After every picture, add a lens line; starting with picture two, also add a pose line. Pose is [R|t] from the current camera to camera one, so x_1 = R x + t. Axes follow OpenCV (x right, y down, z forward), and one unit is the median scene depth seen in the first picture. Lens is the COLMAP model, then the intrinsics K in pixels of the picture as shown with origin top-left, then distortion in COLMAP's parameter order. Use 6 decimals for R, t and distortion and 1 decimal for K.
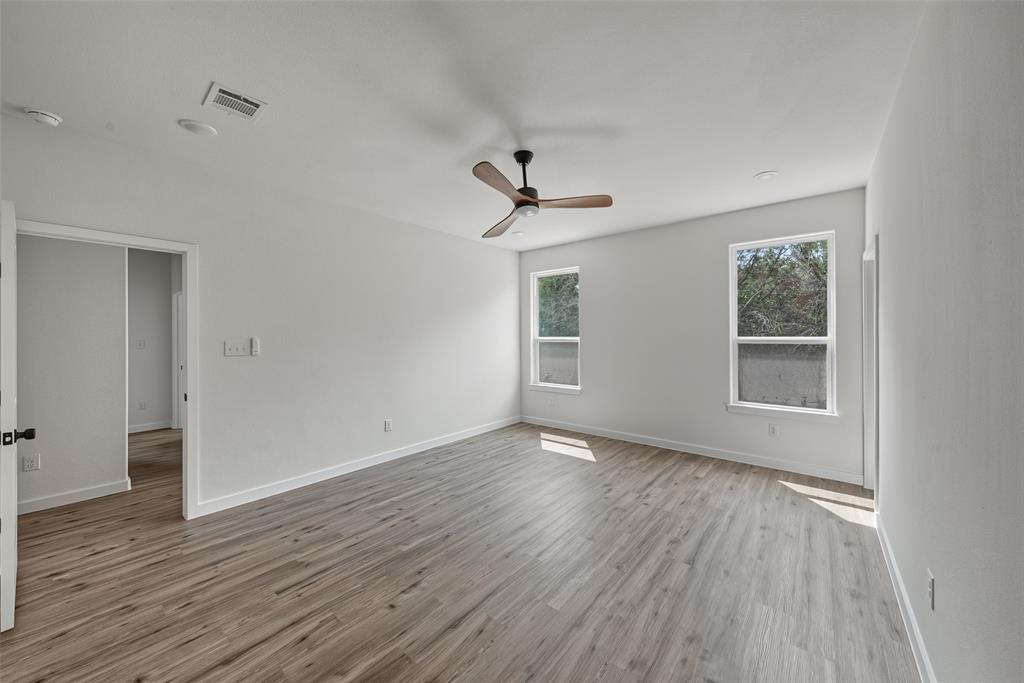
lens RADIAL K [[375.4, 0, 512.0], [0, 375.4, 341.5], [0, 0, 1]] dist [-0.003297, -0.000178]
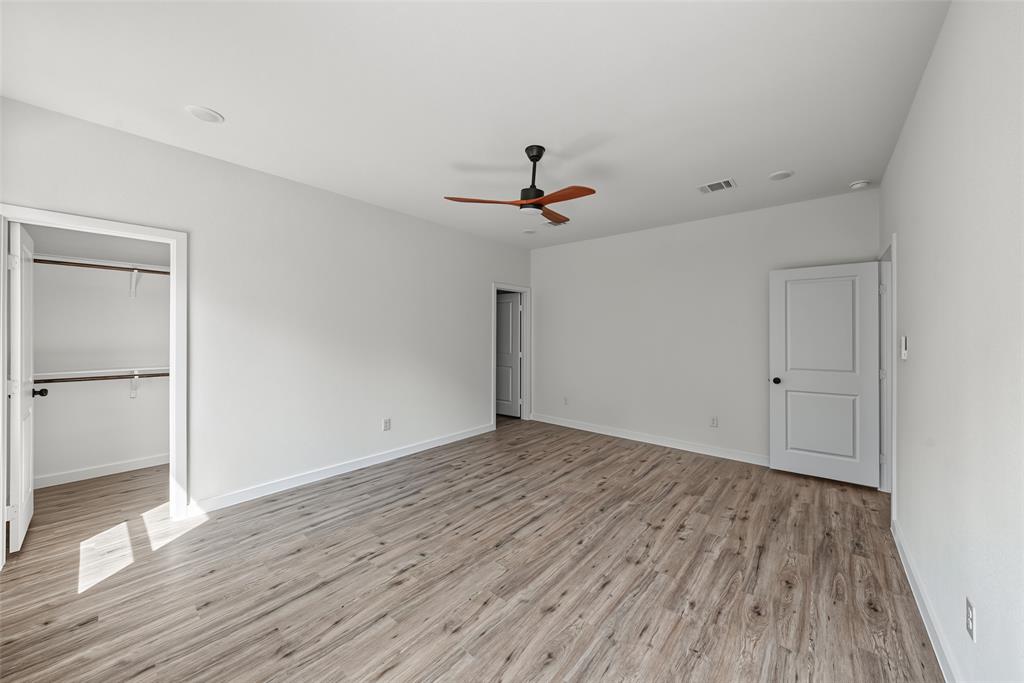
lens RADIAL K [[363.7, 0, 512.0], [0, 363.7, 341.5], [0, 0, 1]] dist [0.000707, 0.000030]
pose [[-0.999828, -0.000949, 0.018524, 0.071952], [-0.000215, 0.999216, 0.039582, -0.030093], [-0.018547, 0.039571, -0.999045, 1.881225]]
